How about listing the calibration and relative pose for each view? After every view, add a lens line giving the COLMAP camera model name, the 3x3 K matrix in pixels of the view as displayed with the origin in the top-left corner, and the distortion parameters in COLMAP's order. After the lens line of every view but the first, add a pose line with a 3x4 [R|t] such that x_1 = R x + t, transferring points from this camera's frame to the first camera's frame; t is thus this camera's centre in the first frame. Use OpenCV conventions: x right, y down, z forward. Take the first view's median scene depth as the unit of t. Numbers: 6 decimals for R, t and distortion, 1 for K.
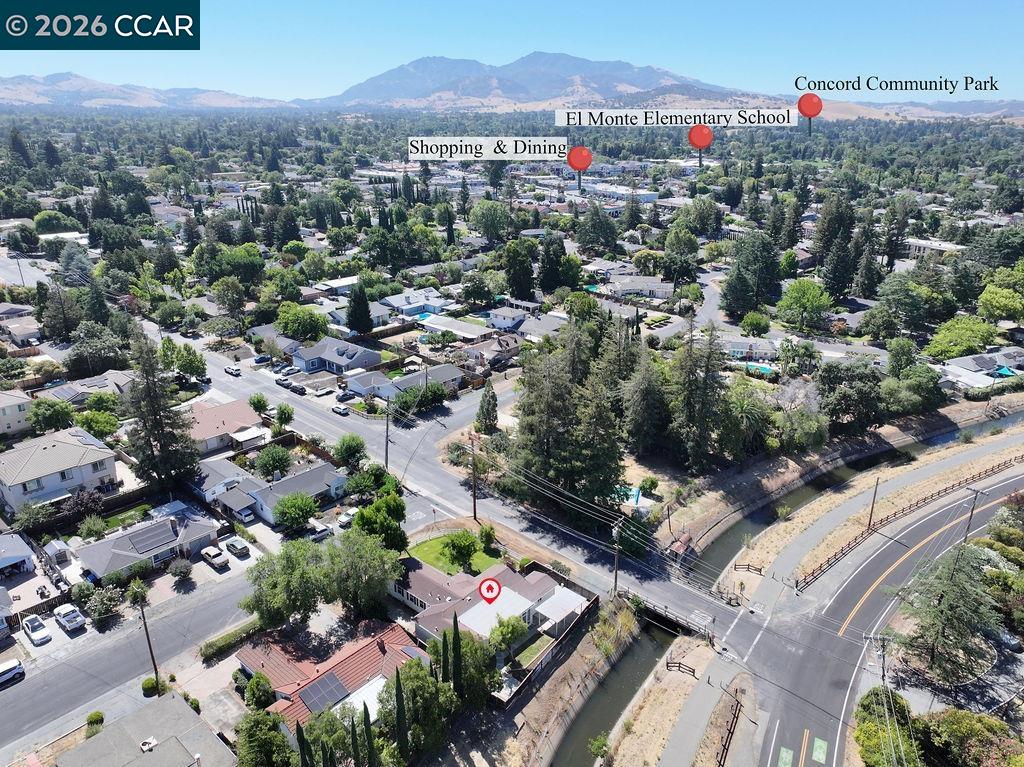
lens RADIAL K [[751.7, 0, 508.6], [0, 751.7, 378.6], [0, 0, 1]] dist [-0.000747, 0.012392]
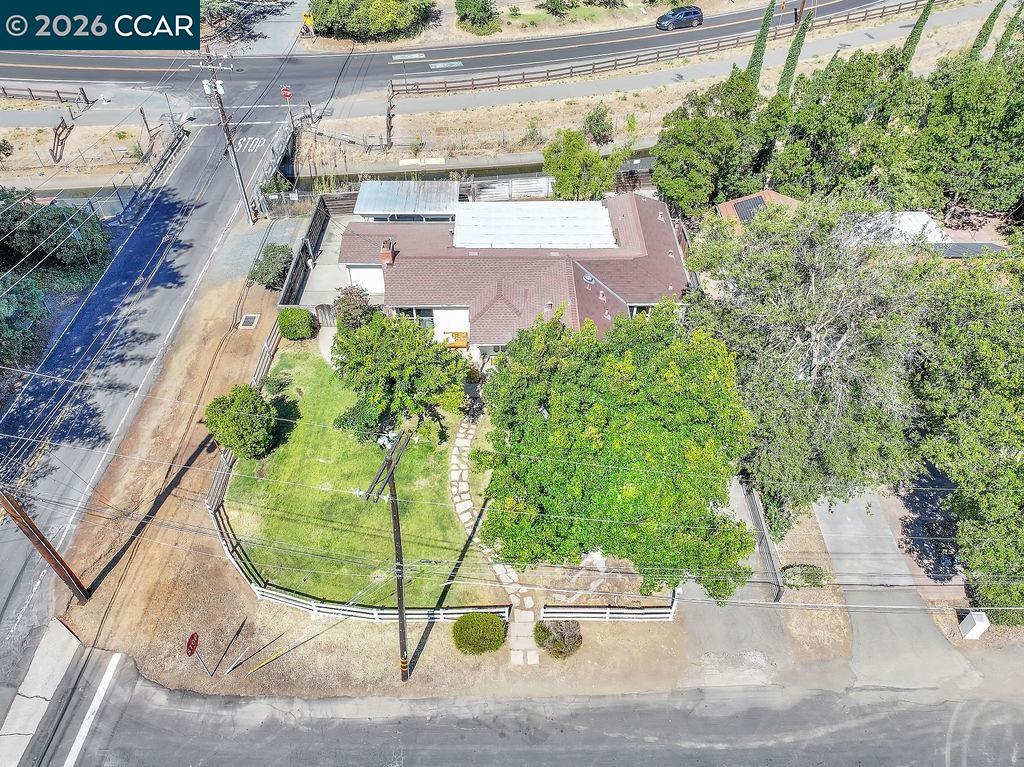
lens RADIAL K [[751.7, 0, 508.6], [0, 751.7, 378.6], [0, 0, 1]] dist [-0.000747, 0.012392]
pose [[-0.674975, -0.516144, 0.527261, -0.284031], [0.246864, 0.515440, 0.820597, -0.019387], [-0.695317, 0.684045, -0.220491, 1.120048]]
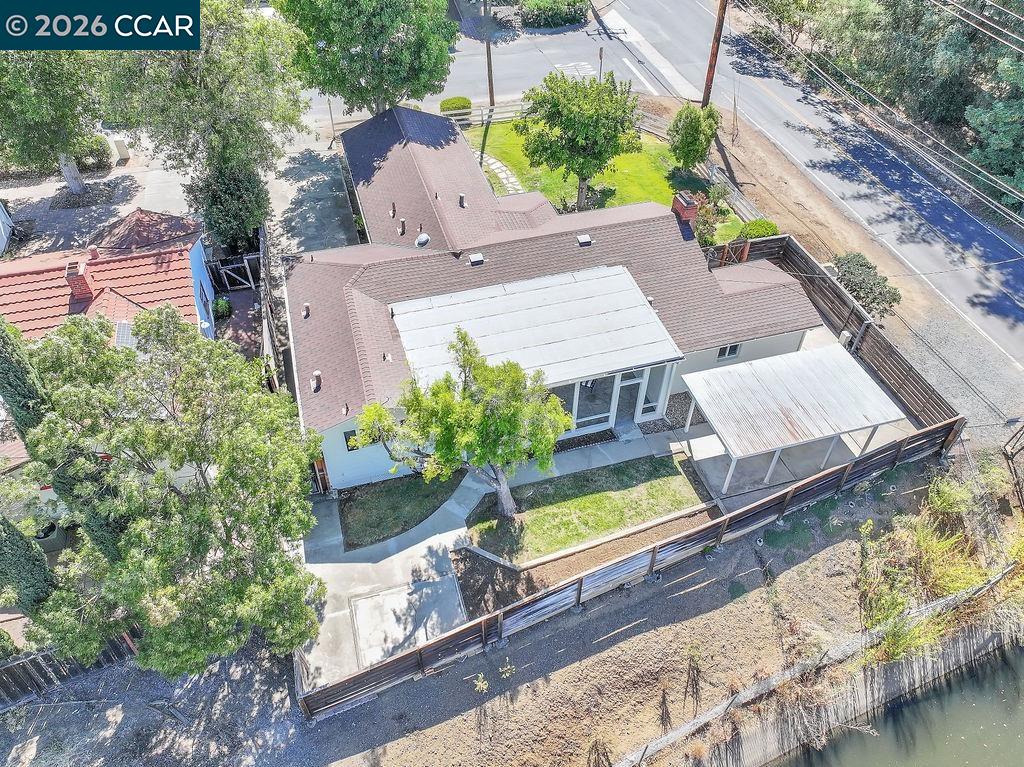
lens RADIAL K [[751.7, 0, 508.6], [0, 751.7, 378.6], [0, 0, 1]] dist [-0.000747, 0.012392]
pose [[0.849284, 0.370029, -0.376558, 0.080372], [-0.190640, 0.880087, 0.434860, 0.196475], [0.492314, -0.297533, 0.817986, 0.727266]]
